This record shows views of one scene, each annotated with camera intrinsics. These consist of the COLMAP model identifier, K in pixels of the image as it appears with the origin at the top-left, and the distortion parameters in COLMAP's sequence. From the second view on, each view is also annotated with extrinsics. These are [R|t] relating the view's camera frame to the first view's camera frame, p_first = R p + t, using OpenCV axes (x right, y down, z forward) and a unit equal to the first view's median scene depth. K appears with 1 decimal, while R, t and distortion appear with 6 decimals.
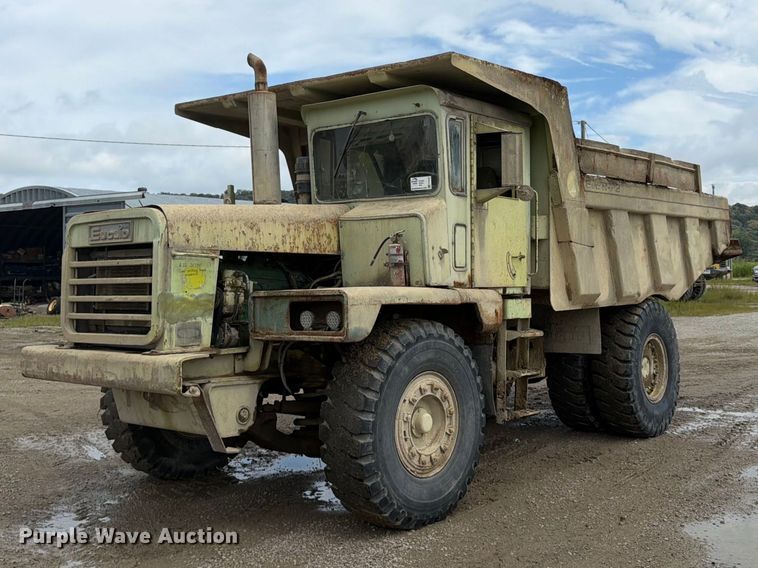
lens RADIAL K [[942.3, 0, 436.5], [0, 942.3, 249.8], [0, 0, 1]] dist [0.107920, -0.031525]
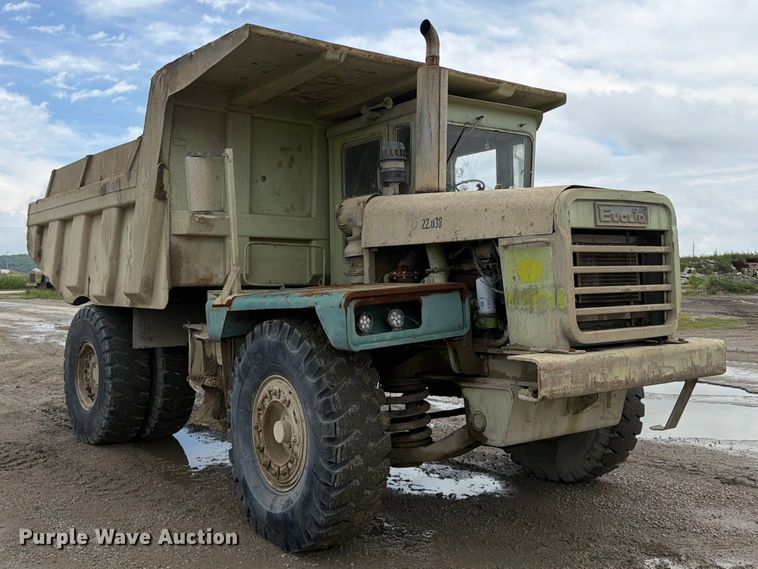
lens RADIAL K [[761.6, 0, 381.7], [0, 761.6, 281.1], [0, 0, 1]] dist [0.129787, -0.238812]
pose [[0.246971, 0.006494, 0.969001, -0.948257], [-0.017437, 0.999845, -0.002256, 0.042665], [-0.968866, -0.016340, 0.247046, 0.901066]]
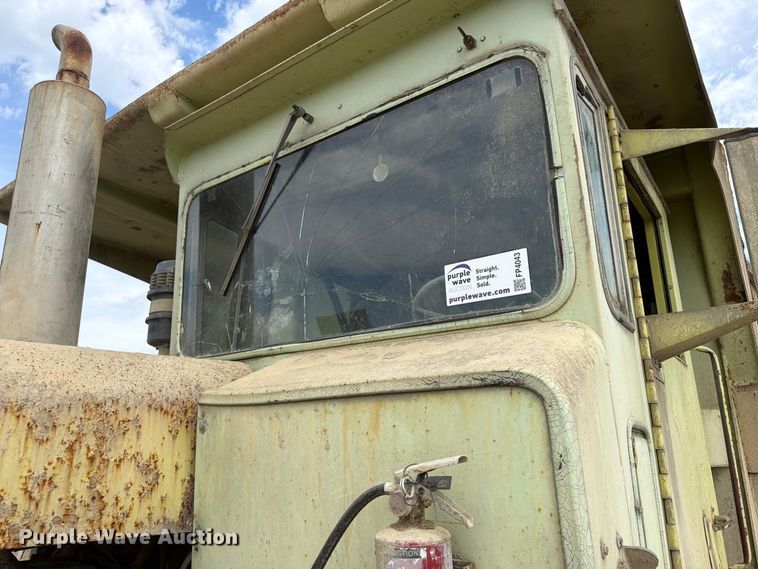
lens RADIAL K [[548.4, 0, 390.1], [0, 548.4, 280.9], [0, 0, 1]] dist [0.021466, -0.010856]
pose [[0.999176, 0.025365, 0.031672, -0.049629], [-0.015576, 0.960500, -0.277844, -0.021955], [-0.037468, 0.277122, 0.960104, 0.817150]]
